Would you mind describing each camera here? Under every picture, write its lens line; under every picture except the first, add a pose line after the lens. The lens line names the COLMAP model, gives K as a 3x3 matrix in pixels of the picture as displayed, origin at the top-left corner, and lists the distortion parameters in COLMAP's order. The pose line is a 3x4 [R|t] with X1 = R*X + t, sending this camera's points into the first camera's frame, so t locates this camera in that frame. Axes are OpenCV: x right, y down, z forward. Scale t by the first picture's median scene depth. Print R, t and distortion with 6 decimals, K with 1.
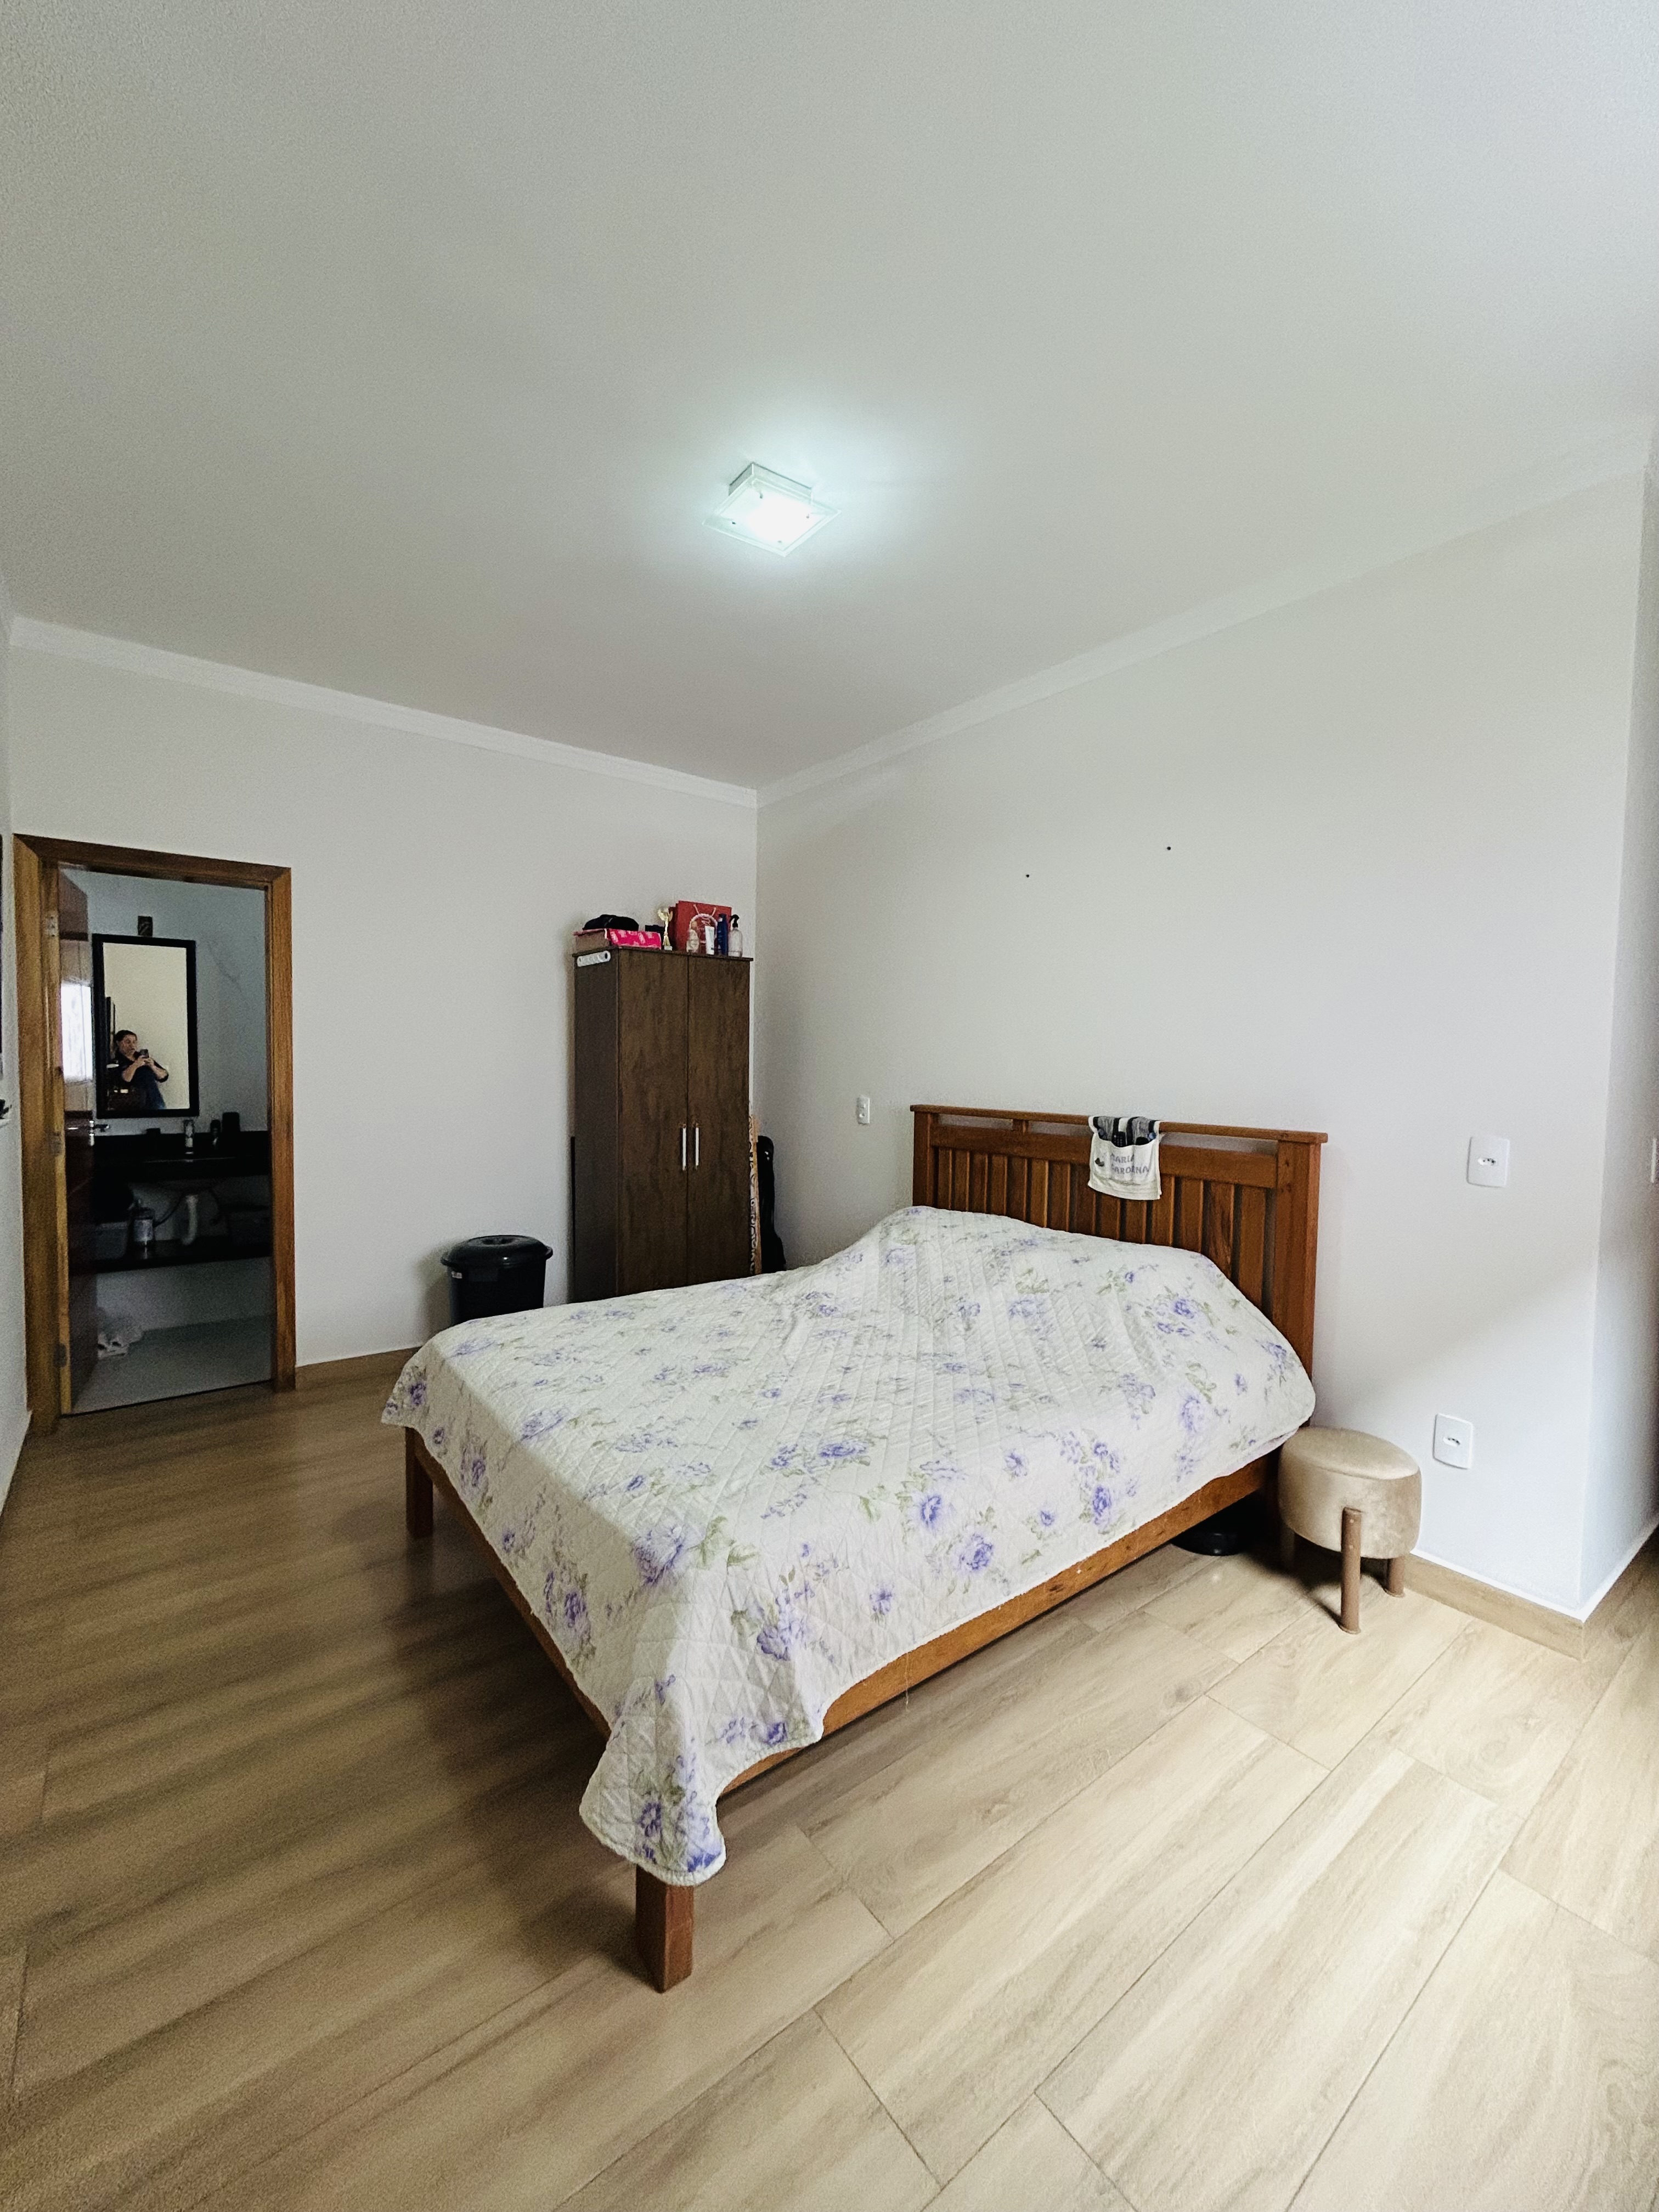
lens RADIAL K [[883.3, 0, 829.5], [0, 883.3, 1106.0], [0, 0, 1]] dist [-0.000324, 0.000664]
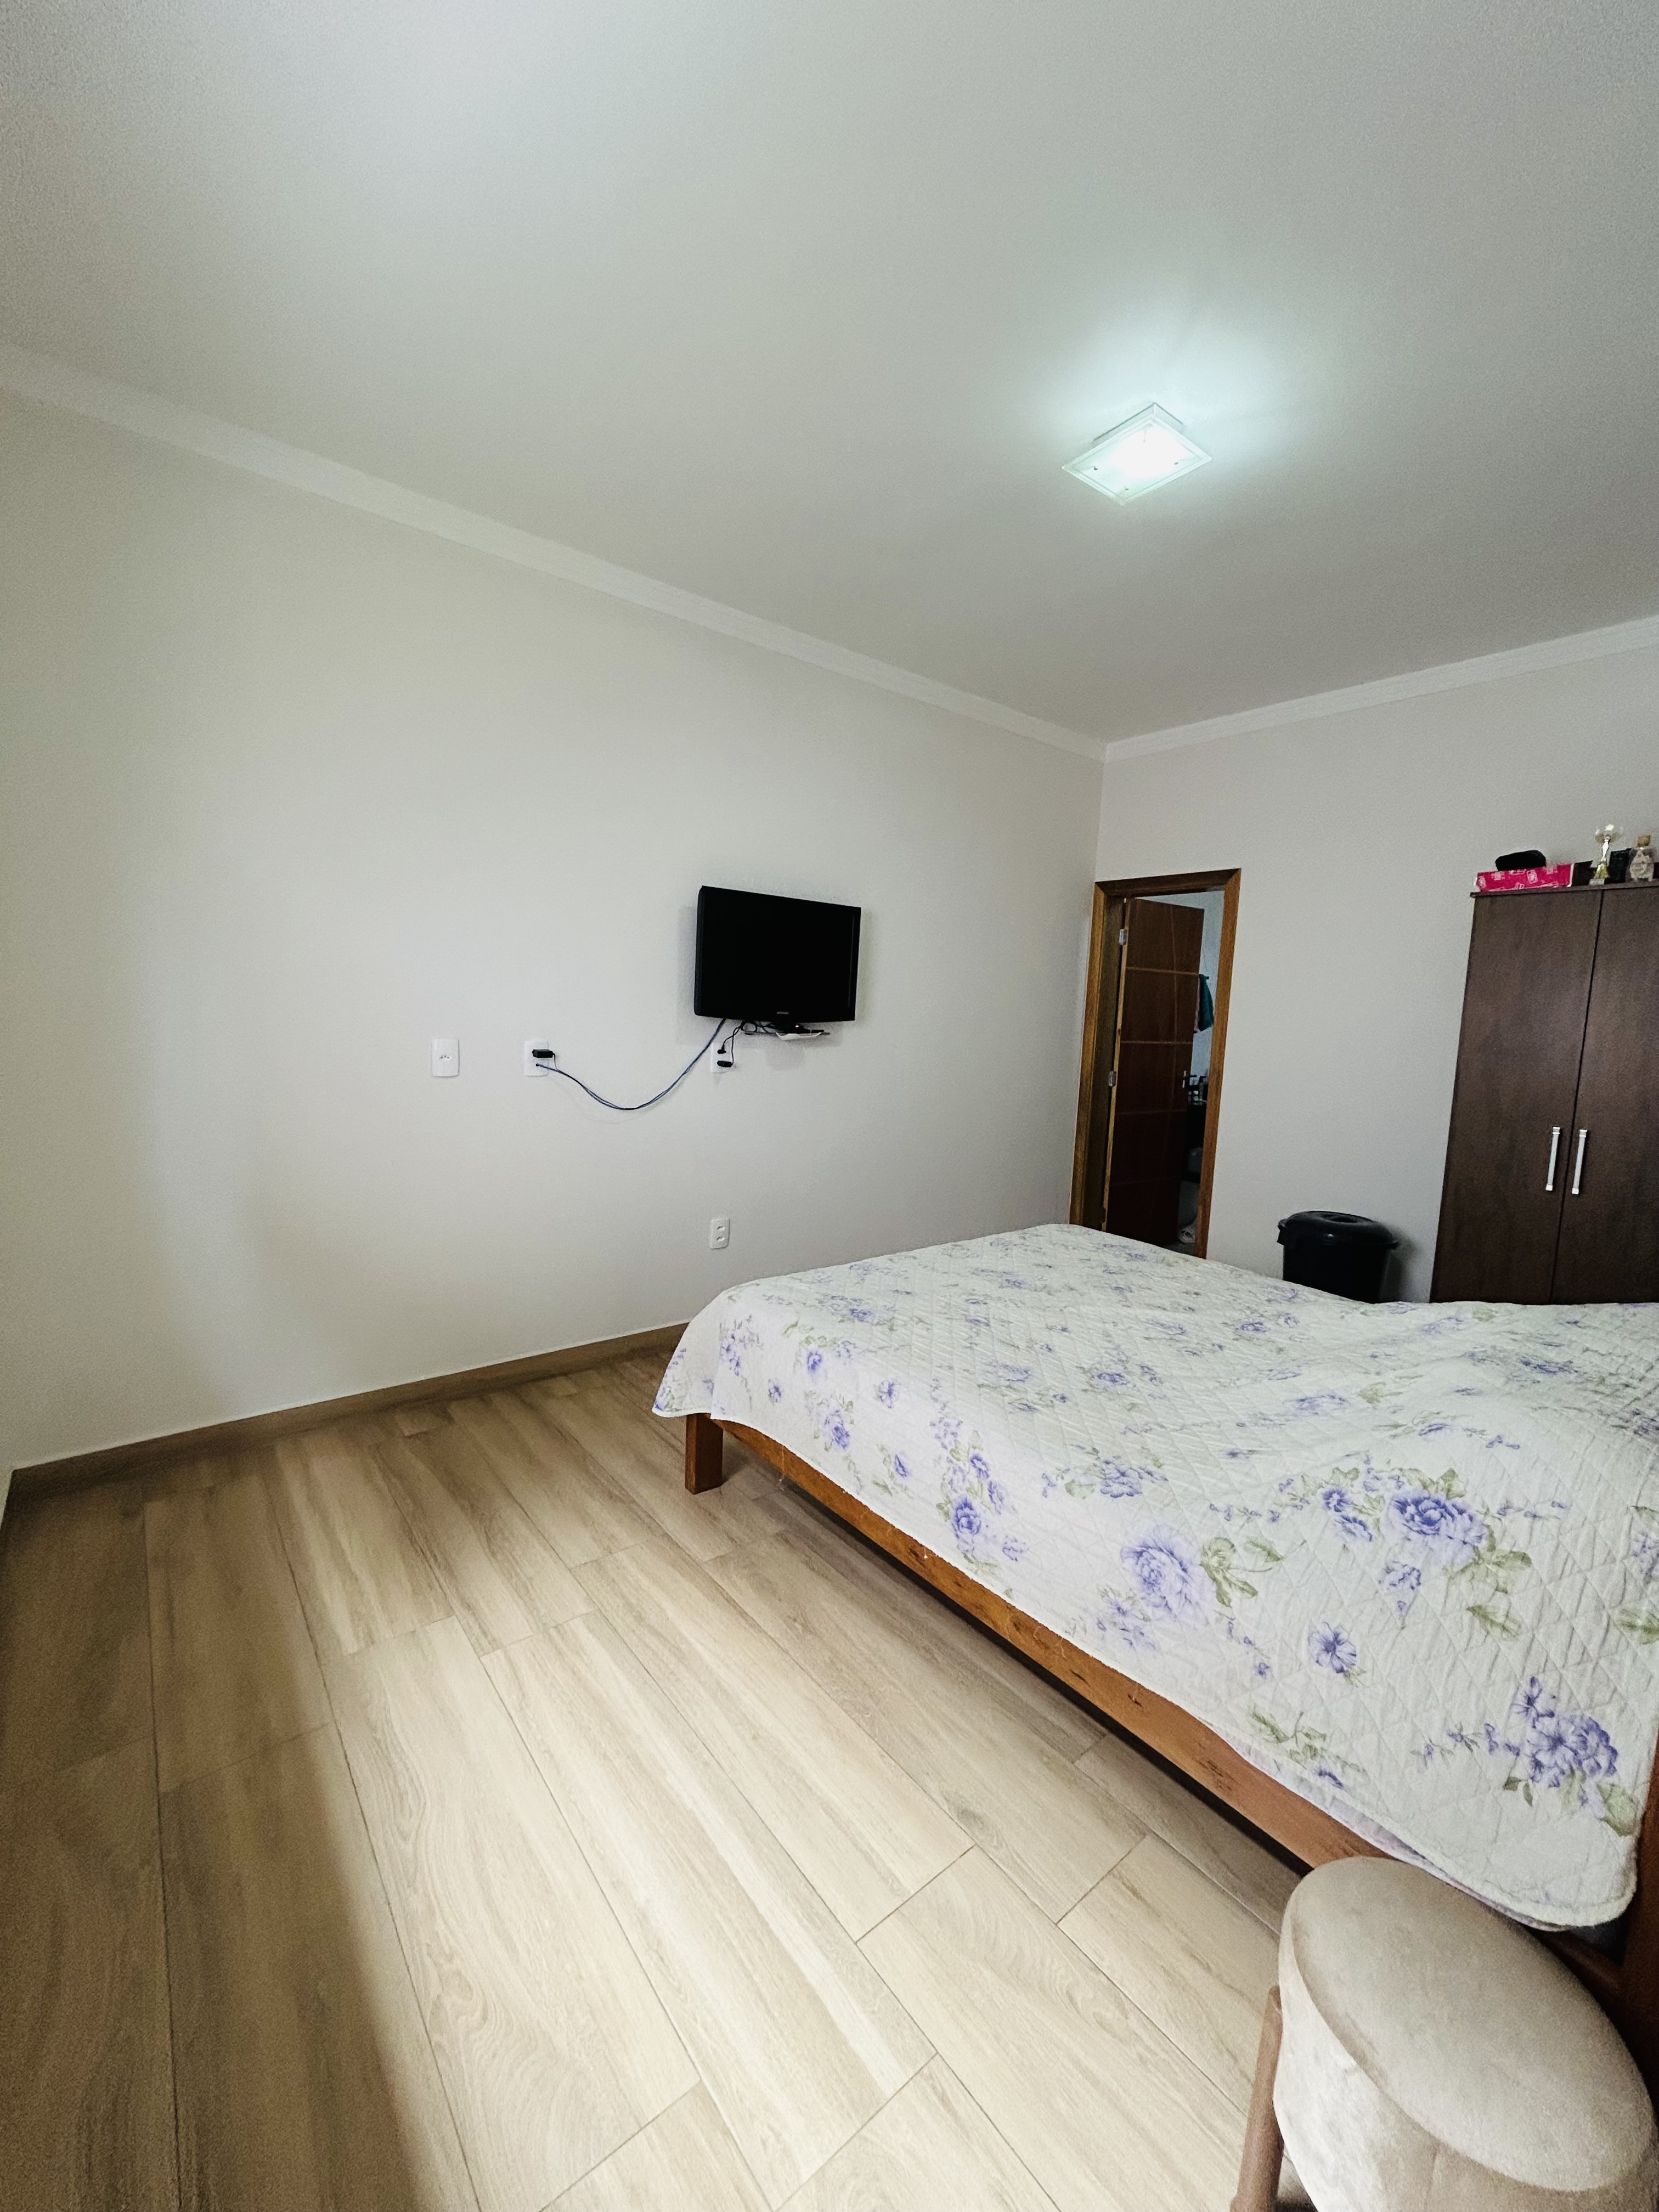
lens RADIAL K [[883.3, 0, 829.5], [0, 883.3, 1106.0], [0, 0, 1]] dist [-0.000324, 0.000664]
pose [[0.021806, 0.099896, -0.994759, 1.219710], [-0.093992, 0.990793, 0.097437, -0.026218], [0.995334, 0.091375, 0.030994, 0.870203]]
